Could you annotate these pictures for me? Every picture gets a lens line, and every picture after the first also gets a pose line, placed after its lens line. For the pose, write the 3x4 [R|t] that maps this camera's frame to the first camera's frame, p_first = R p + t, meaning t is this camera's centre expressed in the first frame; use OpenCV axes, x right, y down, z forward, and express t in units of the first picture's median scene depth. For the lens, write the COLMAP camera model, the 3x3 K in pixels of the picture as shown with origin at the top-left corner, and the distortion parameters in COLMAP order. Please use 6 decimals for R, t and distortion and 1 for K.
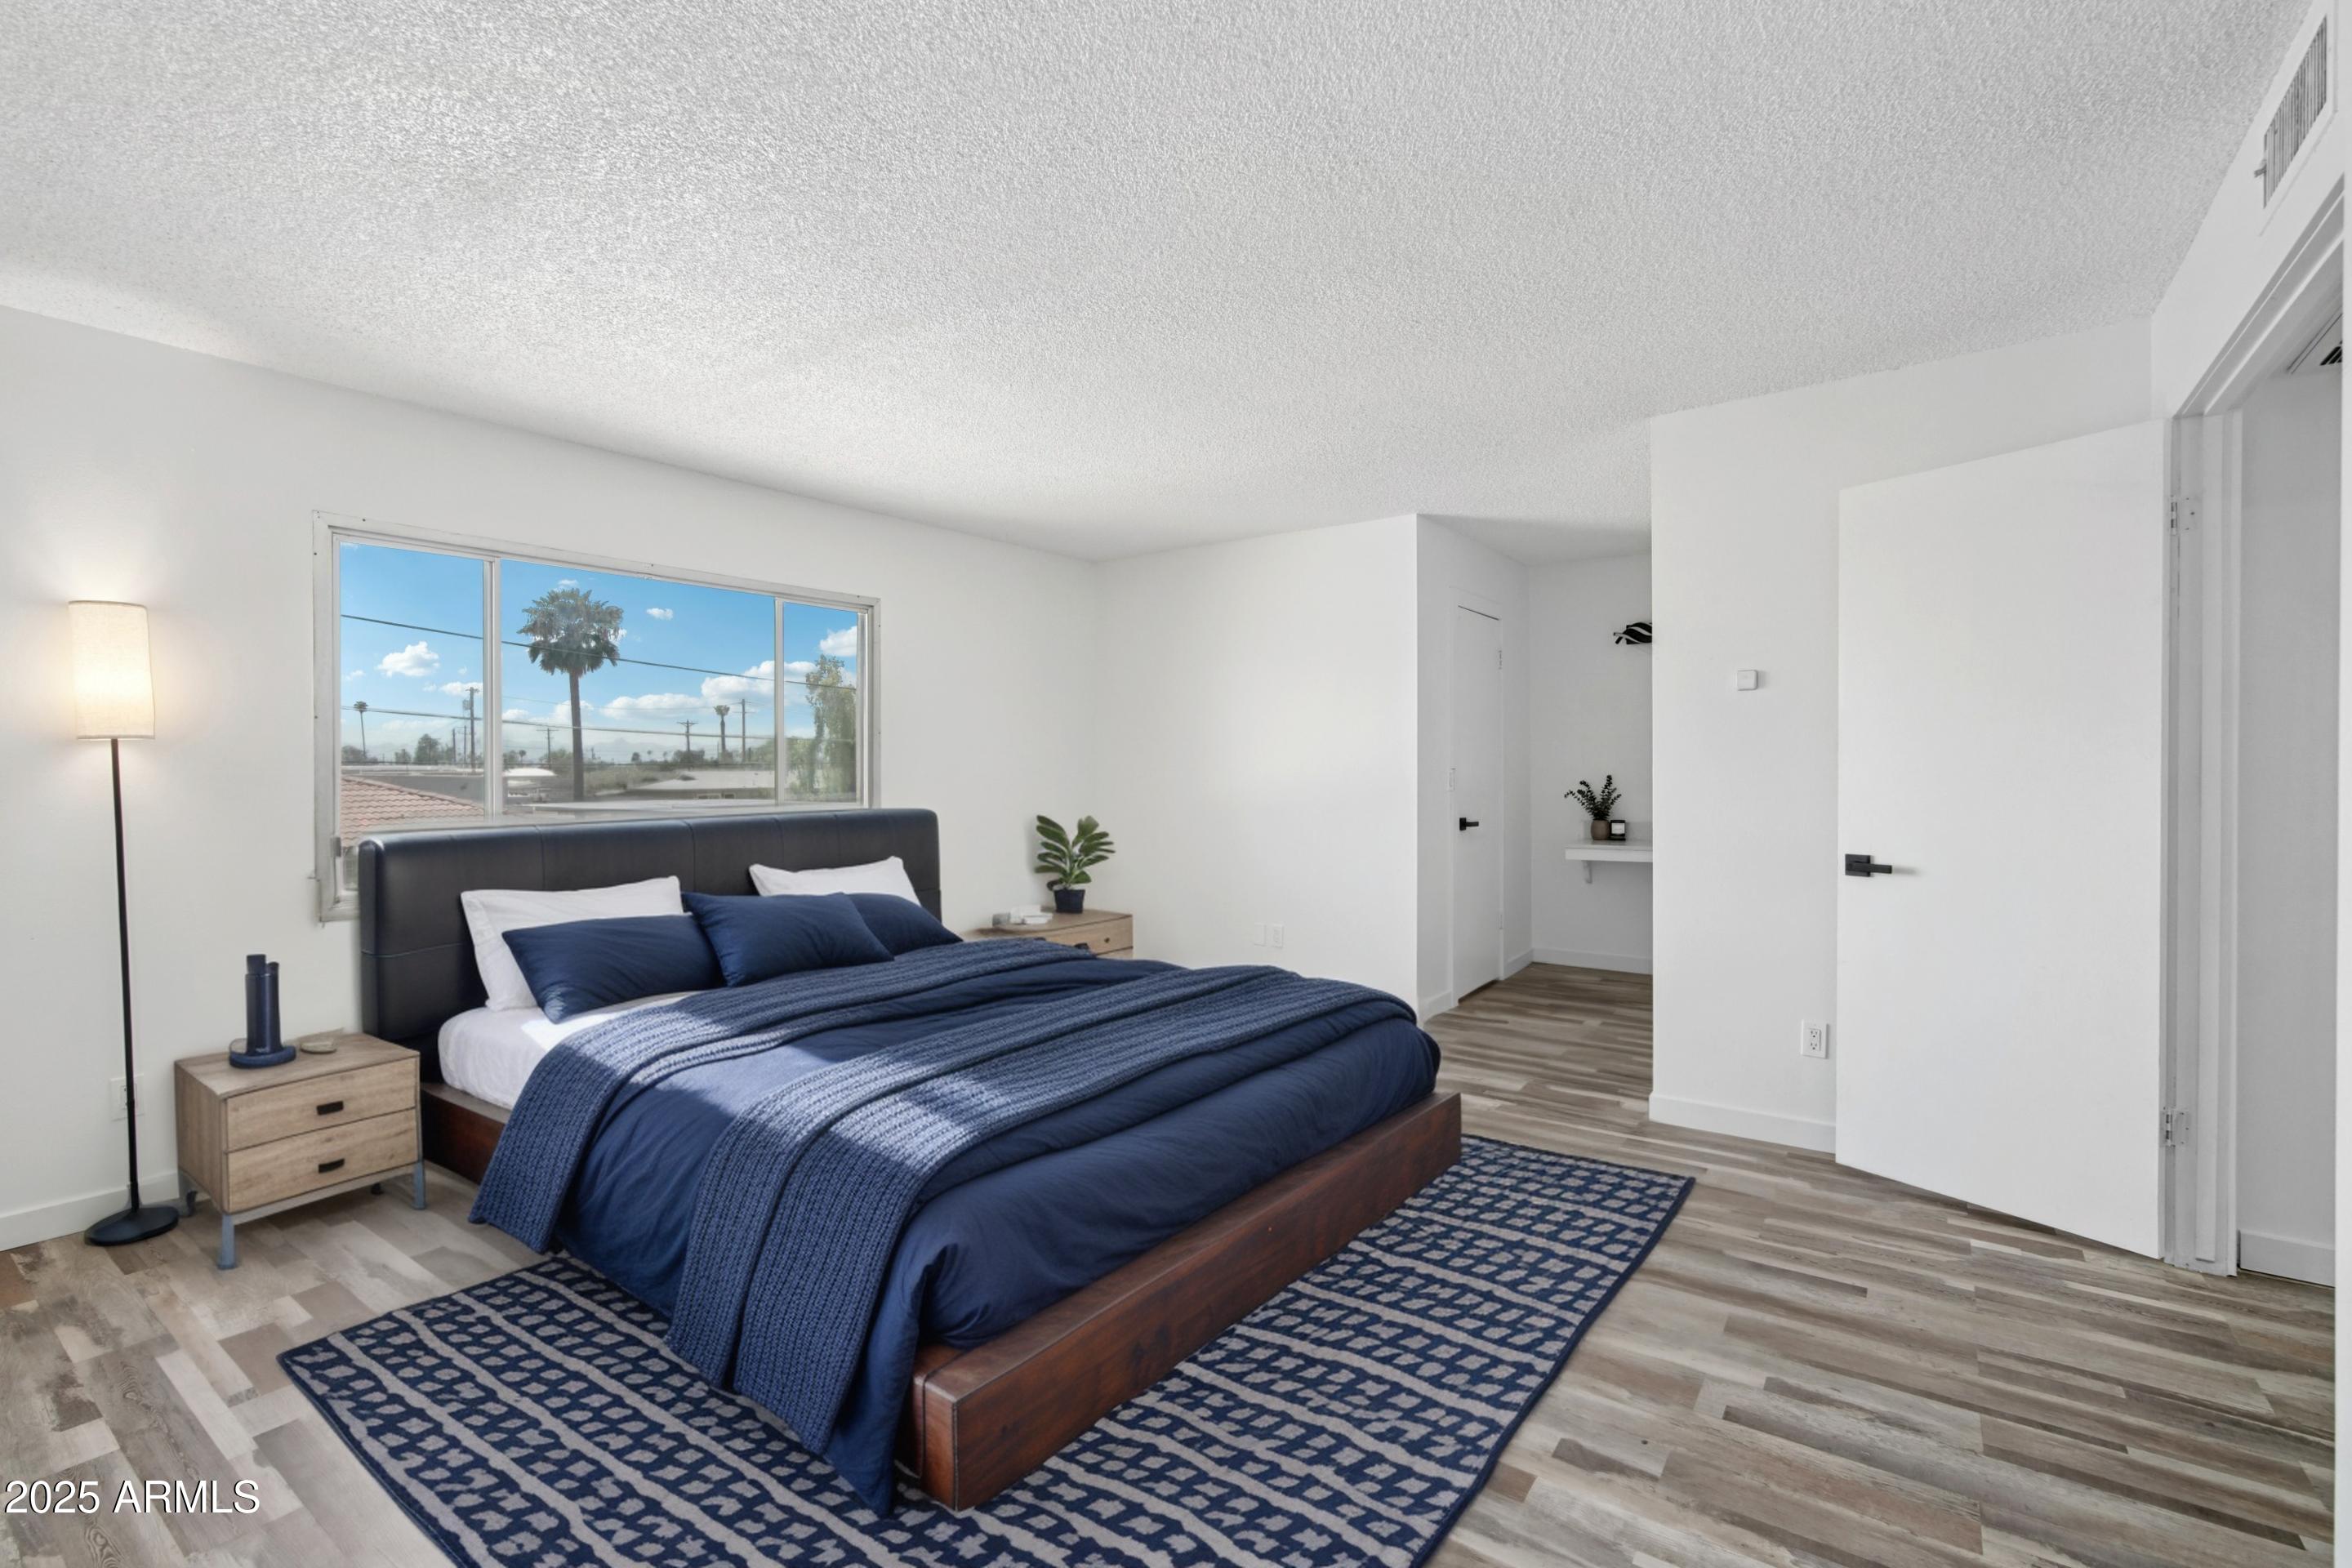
lens RADIAL K [[1081.0, 0, 1162.7], [0, 1081.0, 783.1], [0, 0, 1]] dist [-0.000087, 0.000219]
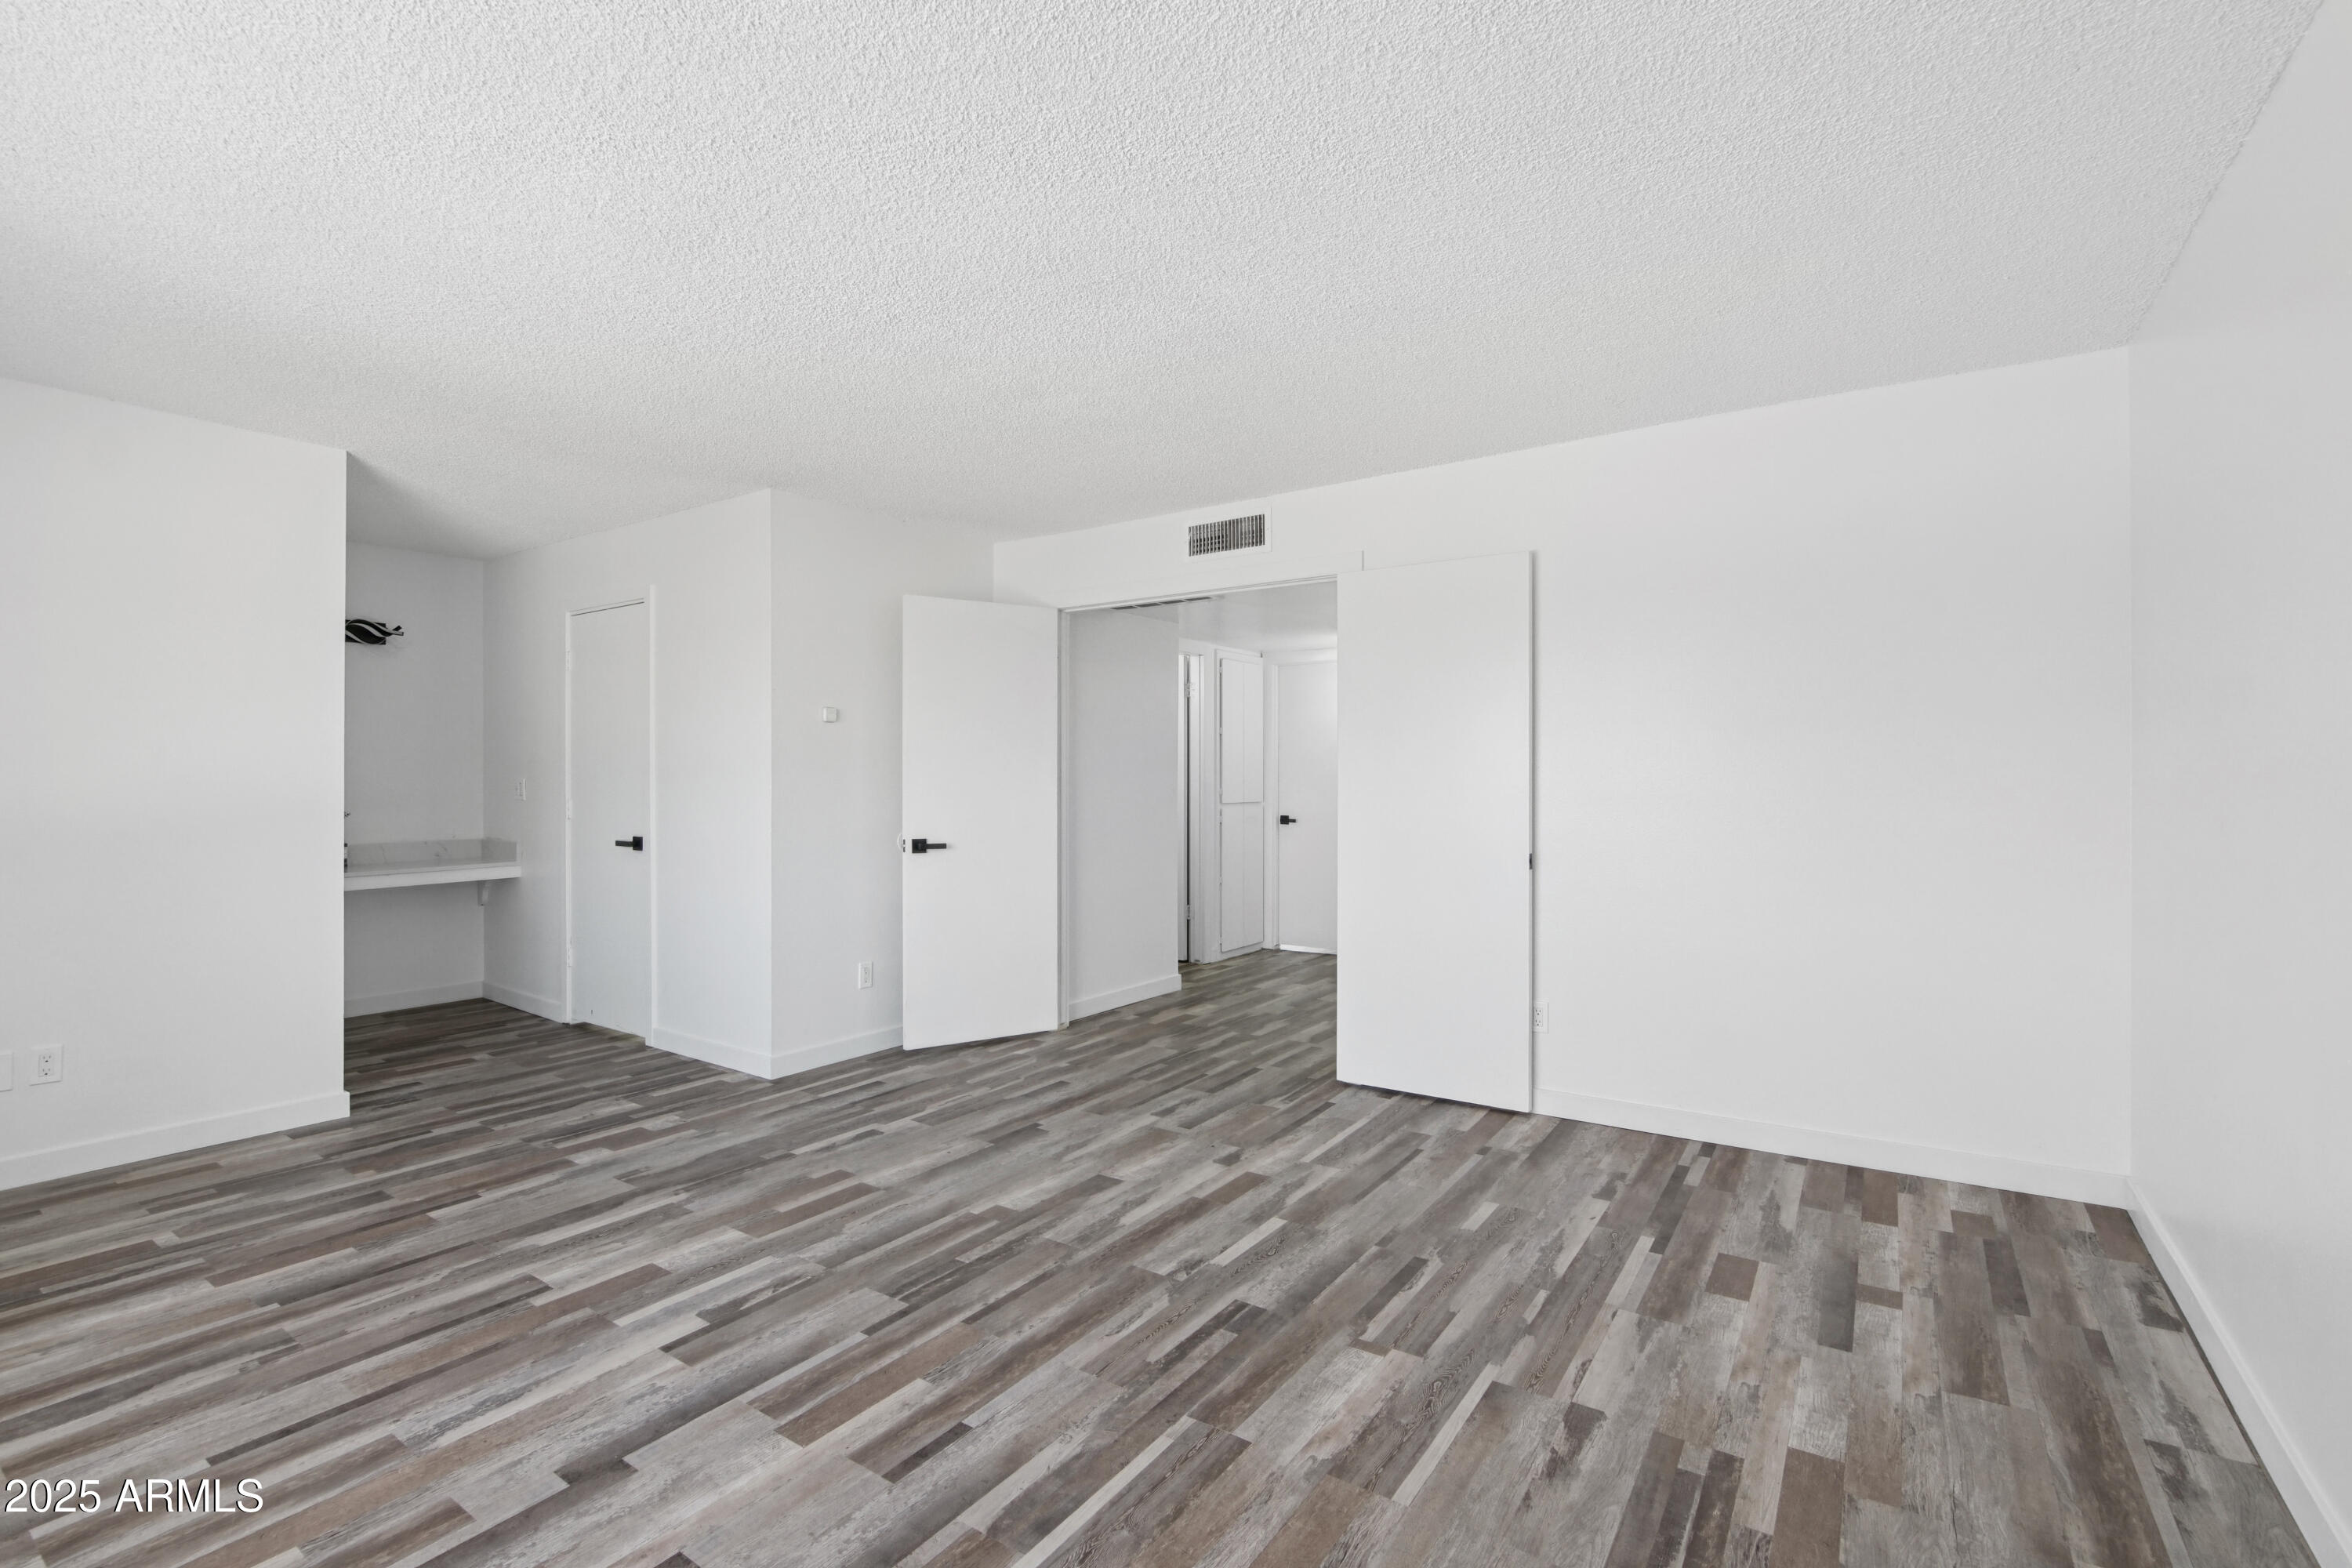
lens RADIAL K [[1081.0, 0, 1163.3], [0, 1081.0, 778.8], [0, 0, 1]] dist [-0.000087, 0.000219]
pose [[-0.029957, -0.001011, 0.999551, -1.072733], [0.017884, 0.999839, 0.001547, -0.016696], [-0.999391, 0.017923, -0.029934, 0.867519]]
